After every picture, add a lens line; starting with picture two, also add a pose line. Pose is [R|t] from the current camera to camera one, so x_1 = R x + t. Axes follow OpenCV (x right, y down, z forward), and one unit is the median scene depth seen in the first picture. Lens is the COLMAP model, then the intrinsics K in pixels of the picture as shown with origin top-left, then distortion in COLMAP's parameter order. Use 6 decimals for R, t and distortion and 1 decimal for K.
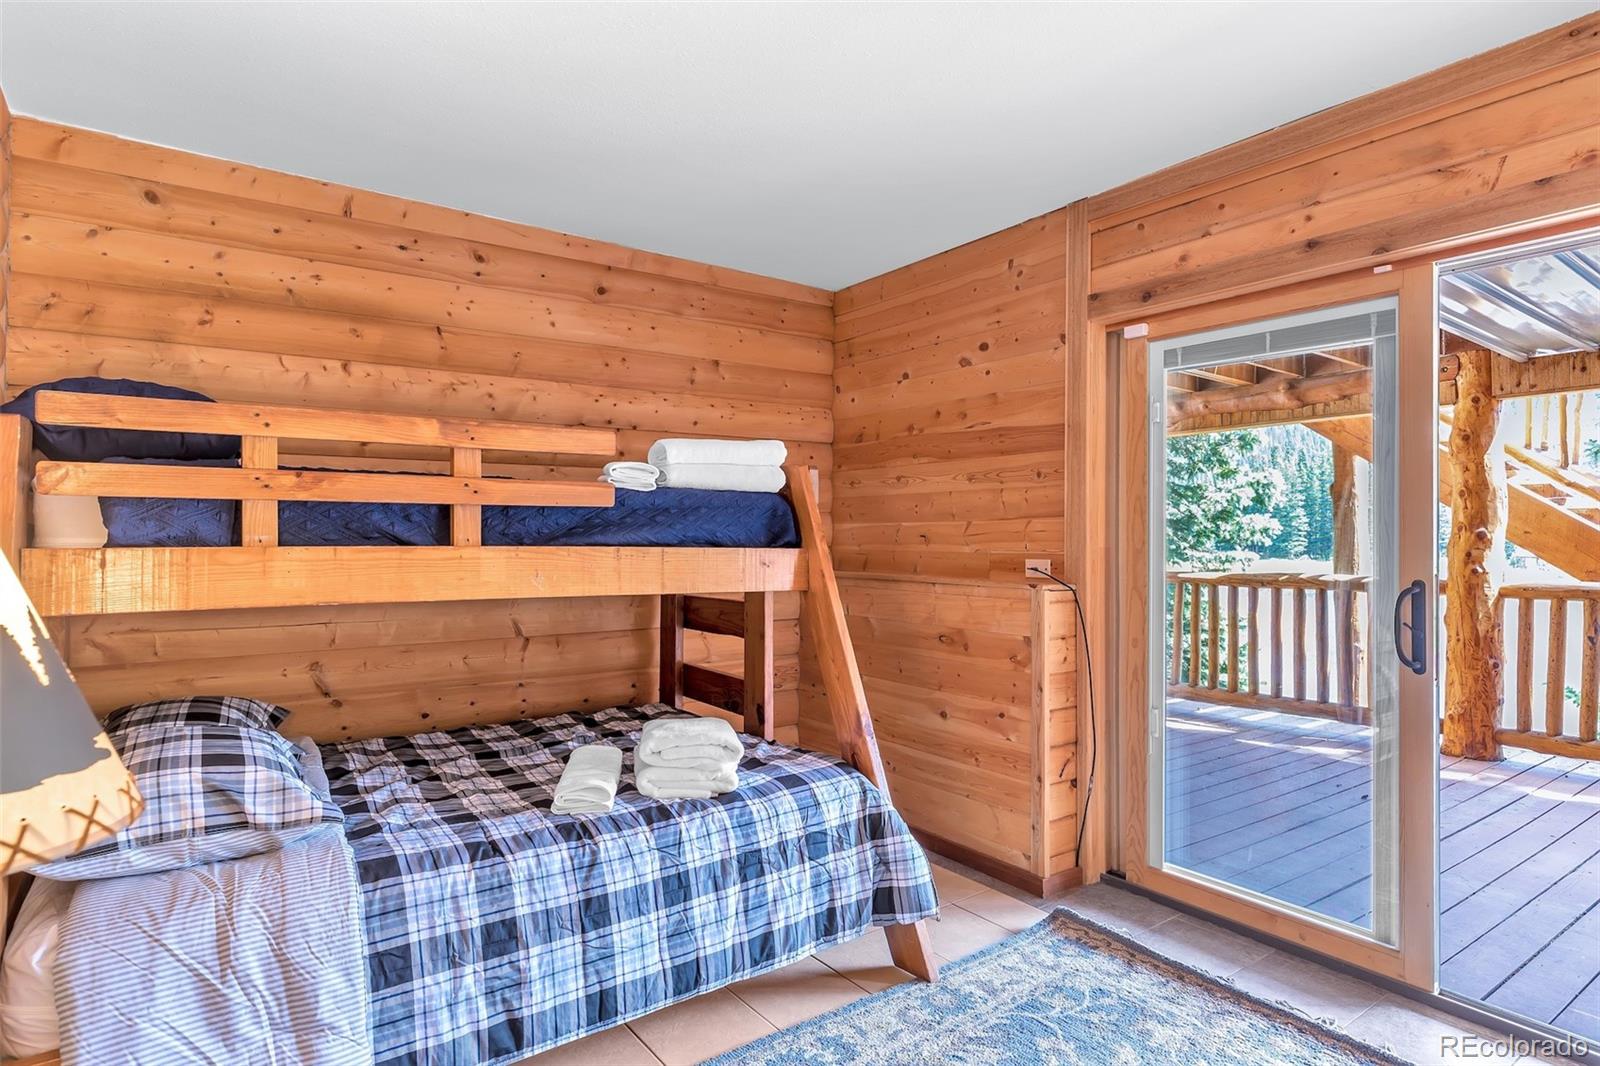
lens RADIAL K [[865.7, 0, 800.9], [0, 865.7, 531.6], [0, 0, 1]] dist [-0.000912, -0.000250]
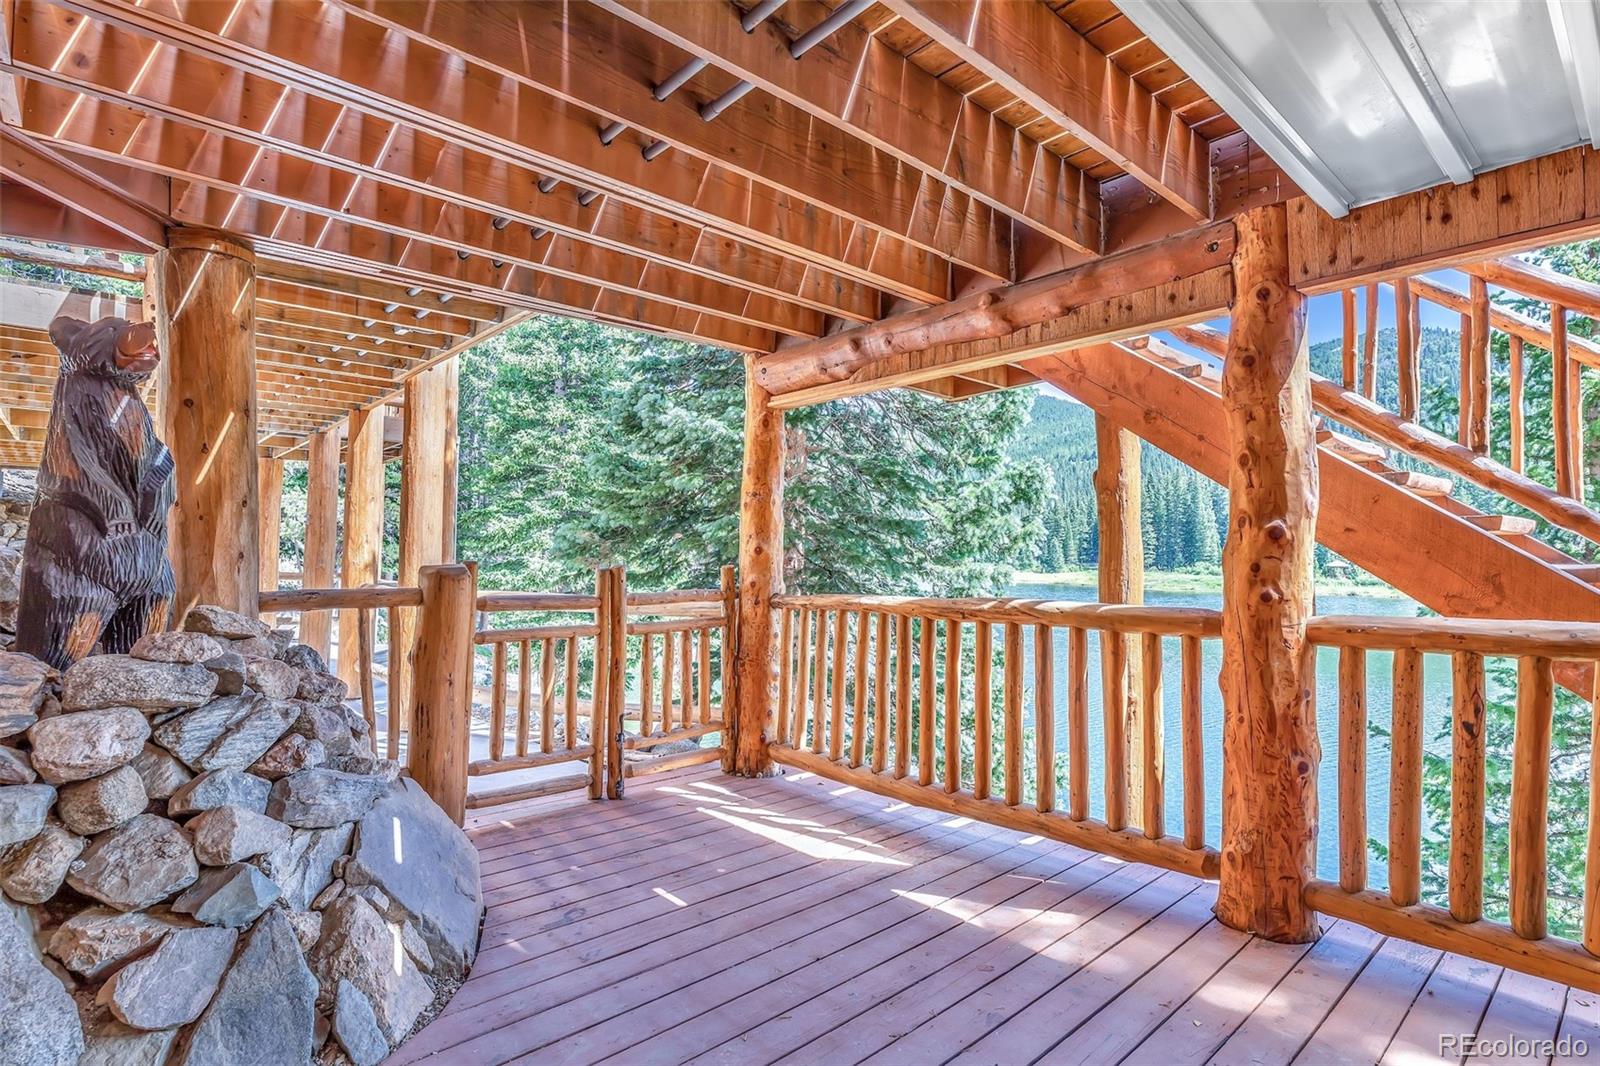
lens RADIAL K [[800.3, 0, 800.0], [0, 800.3, 533.0], [0, 0, 1]] dist [-0.001947, -0.000052]
pose [[0.994081, -0.002097, 0.108619, 0.421768], [0.004059, 0.999832, -0.017854, 0.011993], [-0.108564, 0.018189, 0.993923, 0.516132]]
